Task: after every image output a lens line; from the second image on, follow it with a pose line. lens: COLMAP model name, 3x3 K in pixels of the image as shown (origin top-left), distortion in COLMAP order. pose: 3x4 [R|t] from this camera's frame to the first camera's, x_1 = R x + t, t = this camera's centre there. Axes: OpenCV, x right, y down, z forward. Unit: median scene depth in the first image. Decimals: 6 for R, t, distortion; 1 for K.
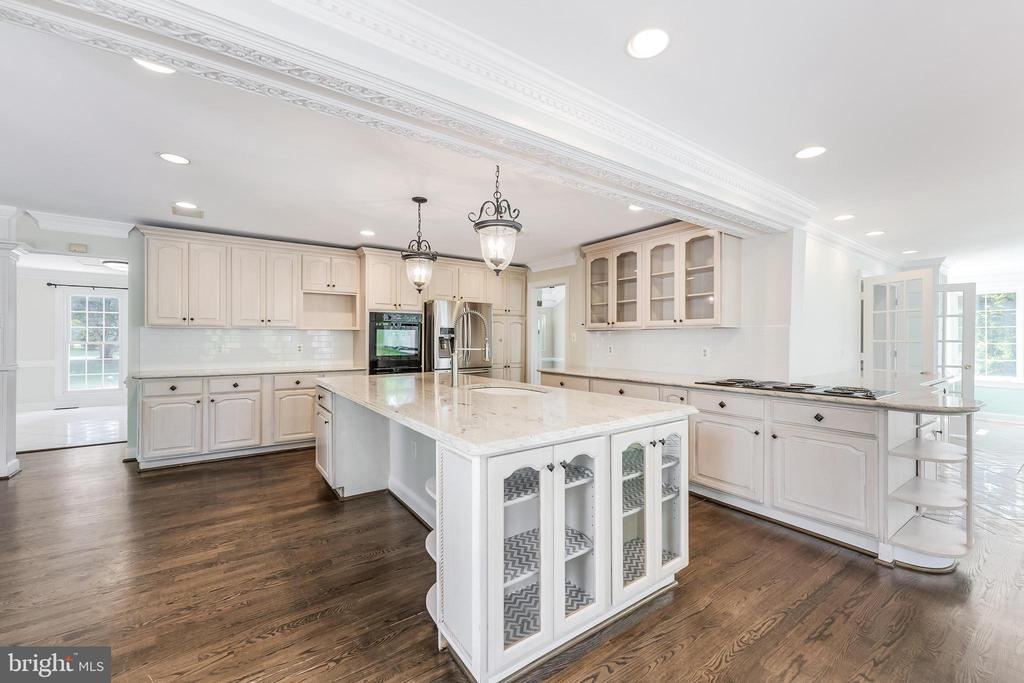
lens RADIAL K [[412.3, 0, 514.8], [0, 412.3, 341.2], [0, 0, 1]] dist [-0.000386, -0.000124]
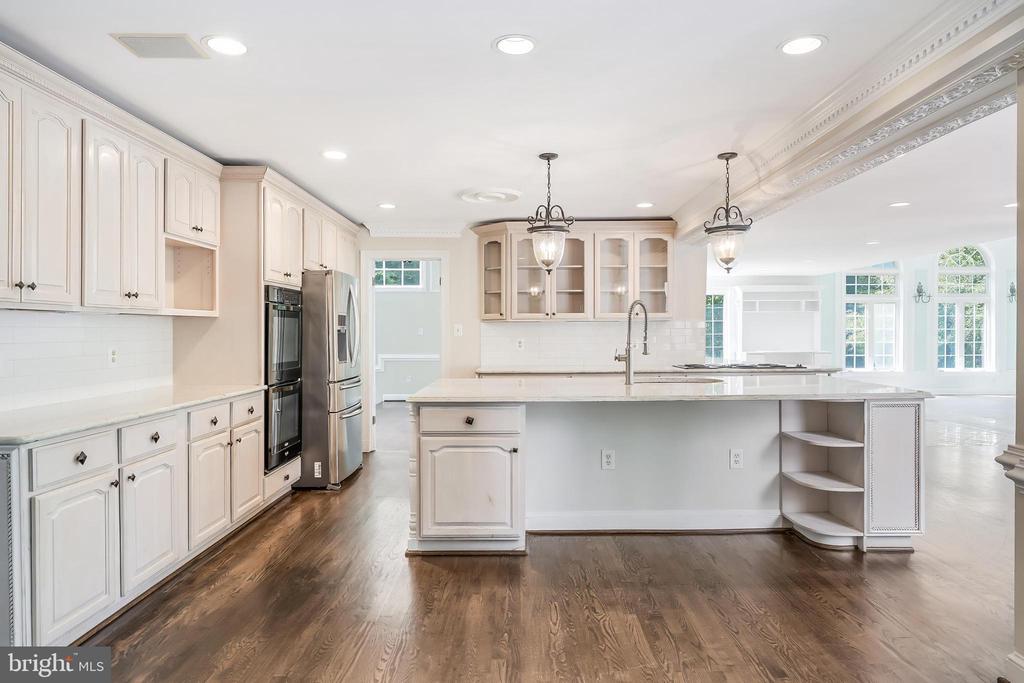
lens RADIAL K [[633.9, 0, 514.7], [0, 633.9, 330.2], [0, 0, 1]] dist [-0.000219, 0.000721]
pose [[0.579756, -0.003927, 0.814781, -1.034953], [0.010943, 0.999936, -0.002967, -0.004430], [-0.814717, 0.010636, 0.579762, 0.279027]]
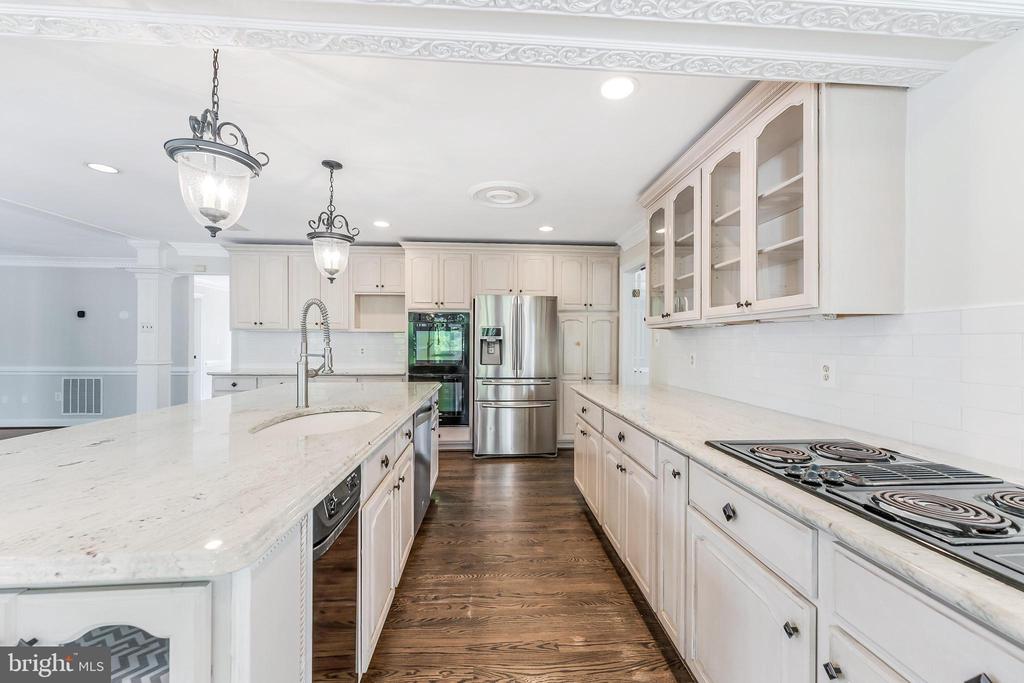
lens RADIAL K [[412.3, 0, 514.8], [0, 412.3, 341.2], [0, 0, 1]] dist [-0.000386, -0.000124]
pose [[0.855775, 0.000297, -0.517348, 0.388908], [-0.005101, 0.999956, -0.007864, -0.000596], [0.517323, 0.009368, 0.855739, 0.415448]]
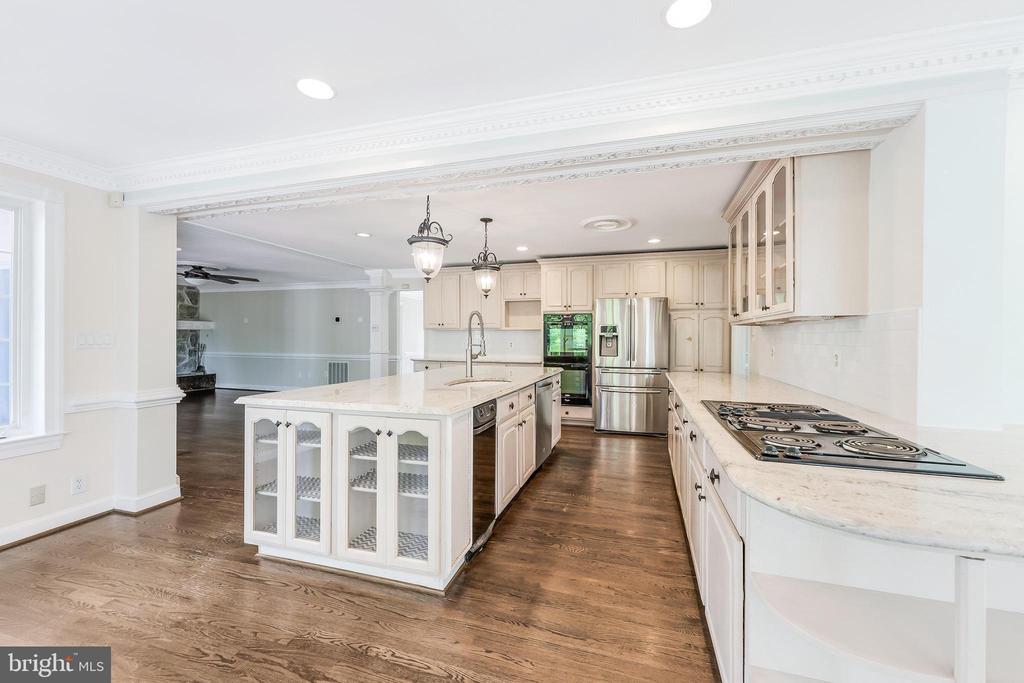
lens RADIAL K [[410.1, 0, 514.1], [0, 410.1, 339.2], [0, 0, 1]] dist [0.000657, -0.000022]
pose [[0.613103, 0.002129, -0.790000, 0.616961], [-0.005292, 0.999985, -0.001412, 0.002680], [0.789986, 0.005046, 0.613105, 0.276129]]
